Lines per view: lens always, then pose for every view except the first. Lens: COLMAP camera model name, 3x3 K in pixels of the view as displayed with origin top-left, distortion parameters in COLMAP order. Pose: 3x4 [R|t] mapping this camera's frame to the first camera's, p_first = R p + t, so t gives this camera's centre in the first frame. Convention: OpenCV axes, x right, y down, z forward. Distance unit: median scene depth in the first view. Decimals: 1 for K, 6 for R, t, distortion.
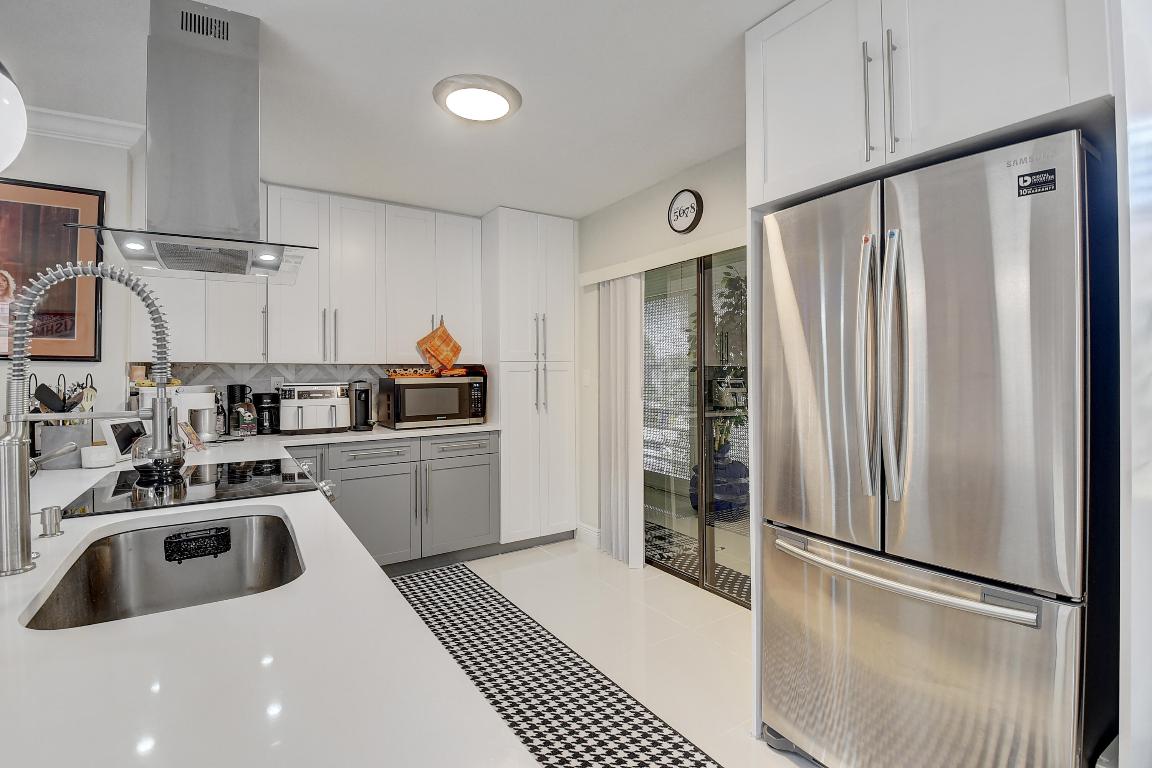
lens RADIAL K [[533.8, 0, 574.8], [0, 533.8, 372.4], [0, 0, 1]] dist [-0.016187, -0.011046]
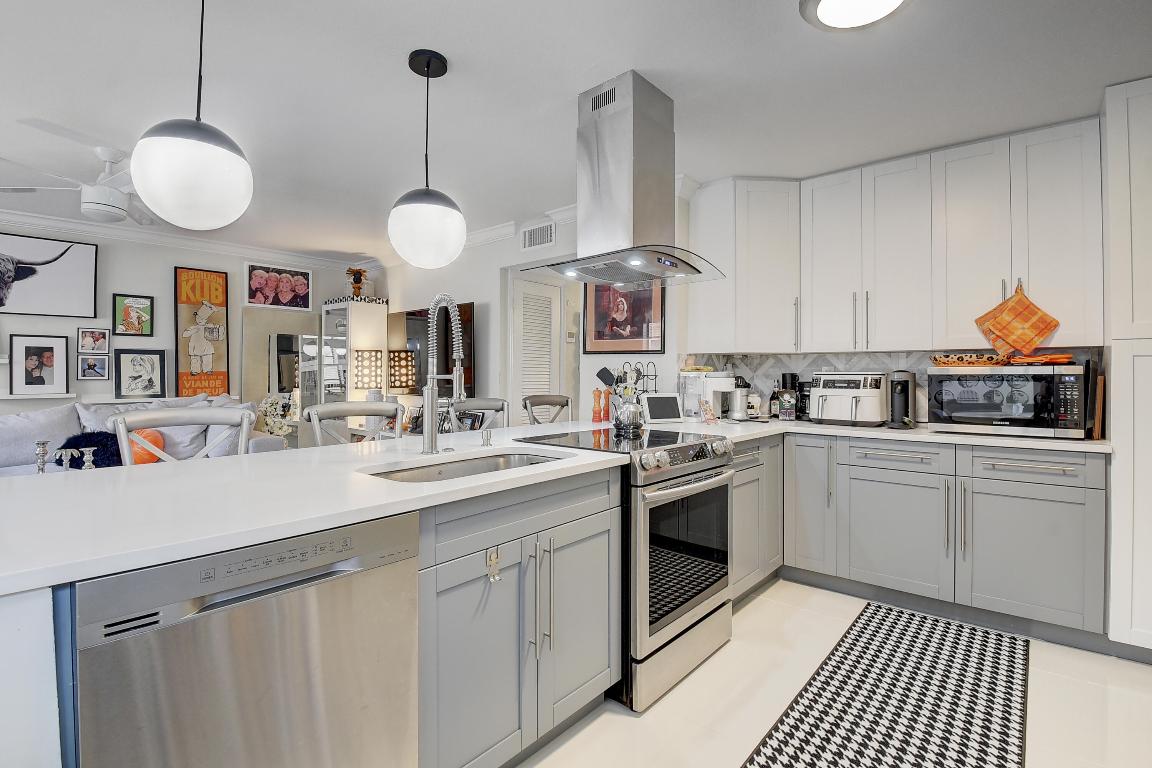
lens RADIAL K [[533.8, 0, 575.8], [0, 533.8, 370.6], [0, 0, 1]] dist [-0.016187, -0.011046]
pose [[0.265503, 0.002963, -0.964105, 0.284696], [-0.002713, 0.999994, 0.002326, 0.015547], [0.964106, 0.001998, 0.265510, 0.271437]]
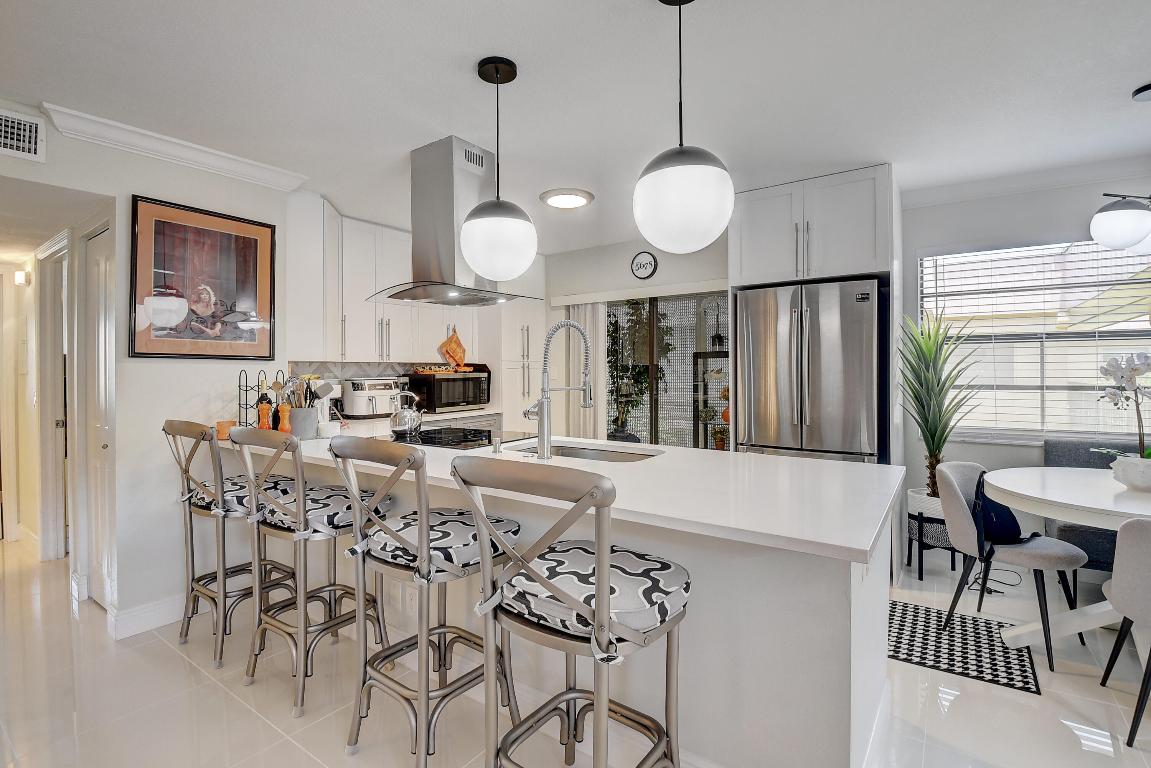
lens RADIAL K [[533.3, 0, 576.1], [0, 533.3, 369.5], [0, 0, 1]] dist [-0.016187, -0.011046]
pose [[0.929715, 0.000757, 0.368278, -0.485825], [-0.000467, 1.000000, -0.000879, 0.001312], [-0.368279, 0.000645, 0.929715, -0.321320]]
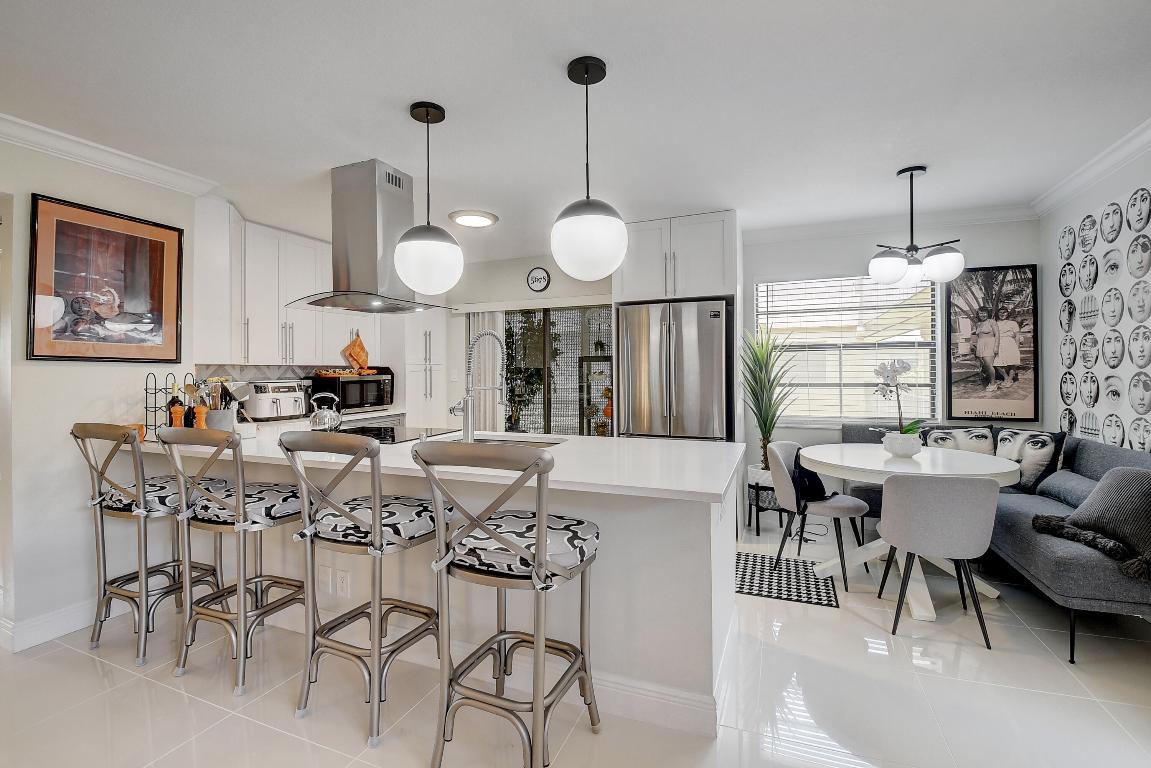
lens RADIAL K [[504.4, 0, 583.2], [0, 504.4, 367.2], [0, 0, 1]] dist [-0.024072, -0.006019]
pose [[0.814045, 0.004477, 0.580785, -0.562435], [0.001545, 0.999950, -0.009874, 0.001388], [-0.580800, 0.008935, 0.813997, -0.380476]]
